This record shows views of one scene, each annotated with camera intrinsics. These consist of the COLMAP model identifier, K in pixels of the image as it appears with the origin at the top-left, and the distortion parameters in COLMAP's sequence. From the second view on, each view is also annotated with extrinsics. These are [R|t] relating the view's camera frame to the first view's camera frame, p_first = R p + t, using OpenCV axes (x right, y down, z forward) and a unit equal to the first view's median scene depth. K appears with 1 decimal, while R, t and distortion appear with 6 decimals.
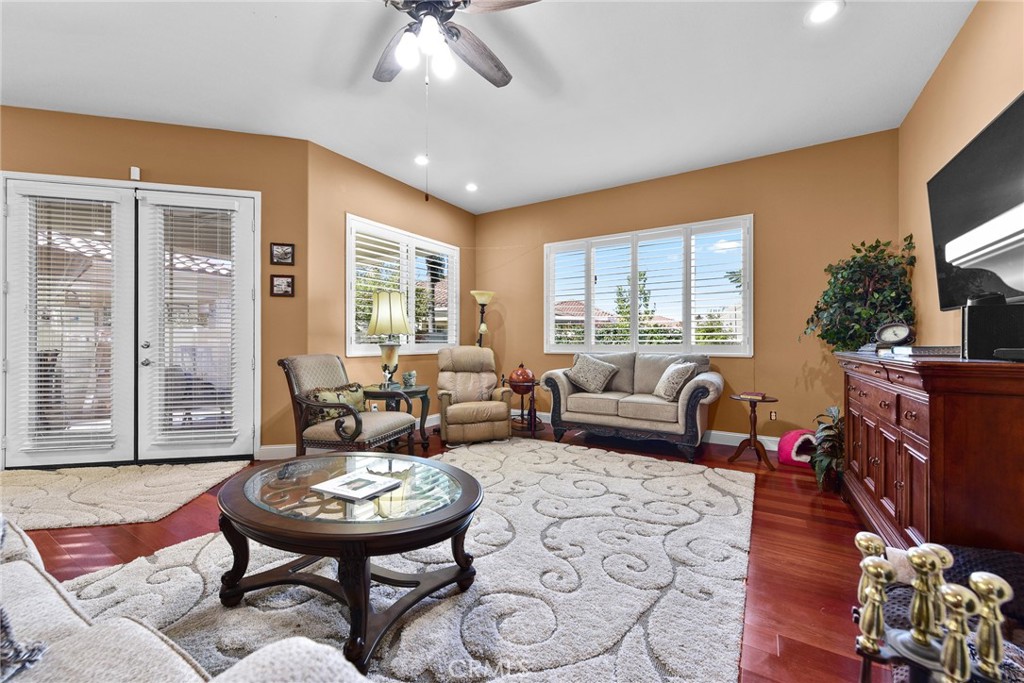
lens RADIAL K [[413.5, 0, 509.7], [0, 413.5, 339.9], [0, 0, 1]] dist [0.001975, 0.000163]
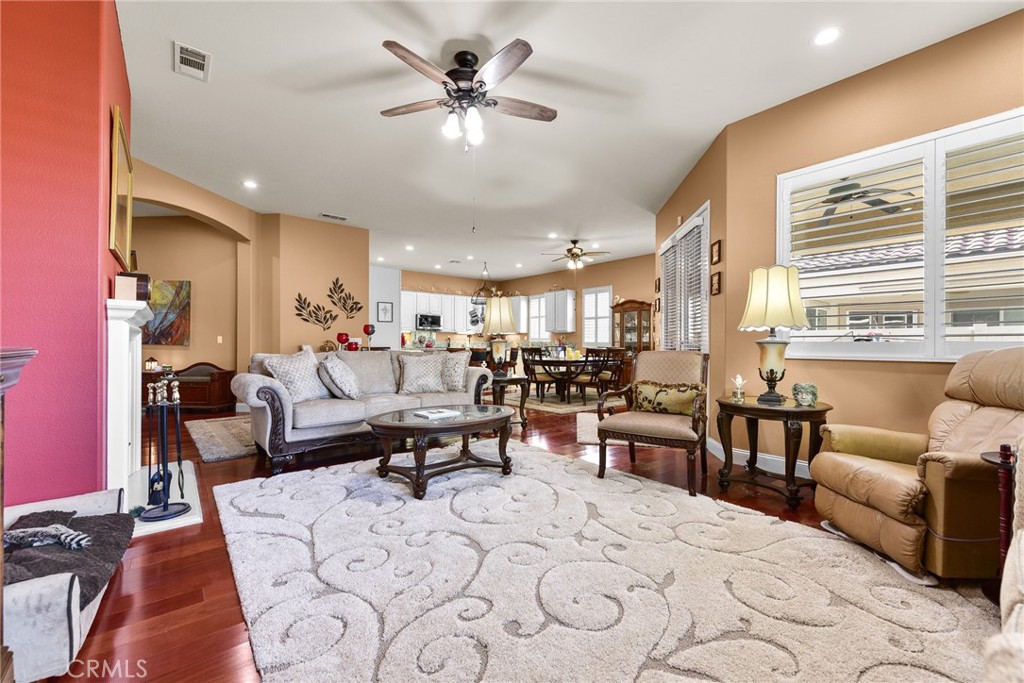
lens RADIAL K [[413.5, 0, 510.2], [0, 413.5, 343.3], [0, 0, 1]] dist [0.001975, 0.000163]
pose [[-0.337459, -0.004536, -0.941329, 0.566319], [-0.004068, 0.999986, -0.003361, 0.020862], [0.941332, 0.002695, -0.337472, 0.859446]]
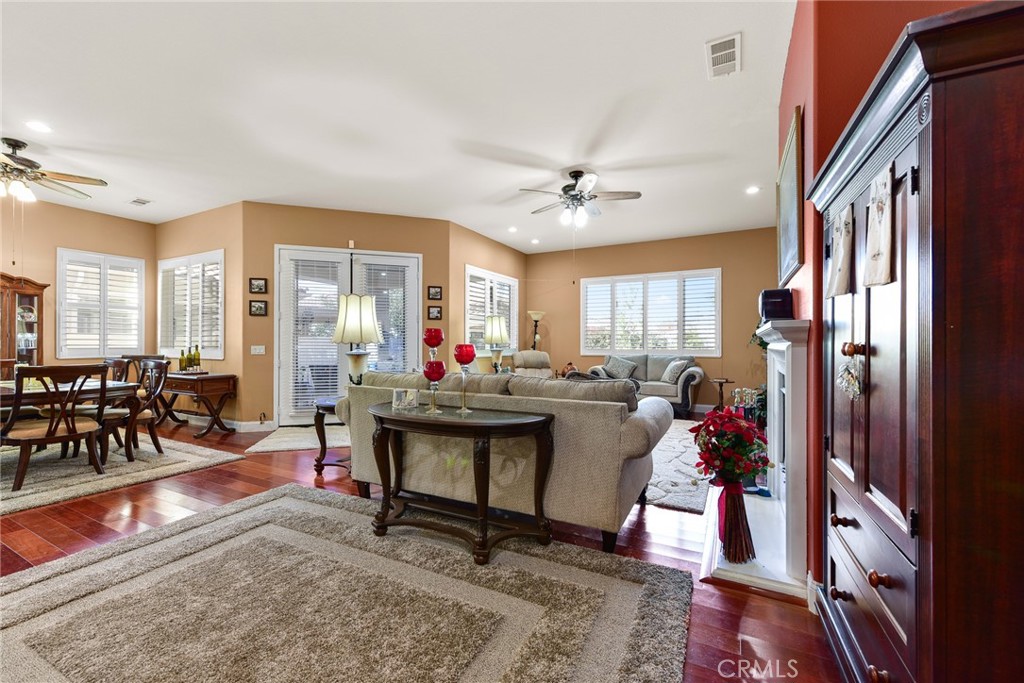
lens RADIAL K [[413.5, 0, 515.4], [0, 413.5, 343.9], [0, 0, 1]] dist [0.001975, 0.000163]
pose [[0.997784, -0.000674, 0.066526, -0.344502], [0.000465, 0.999995, 0.003155, -0.016586], [-0.066528, -0.003118, 0.997780, -0.598997]]
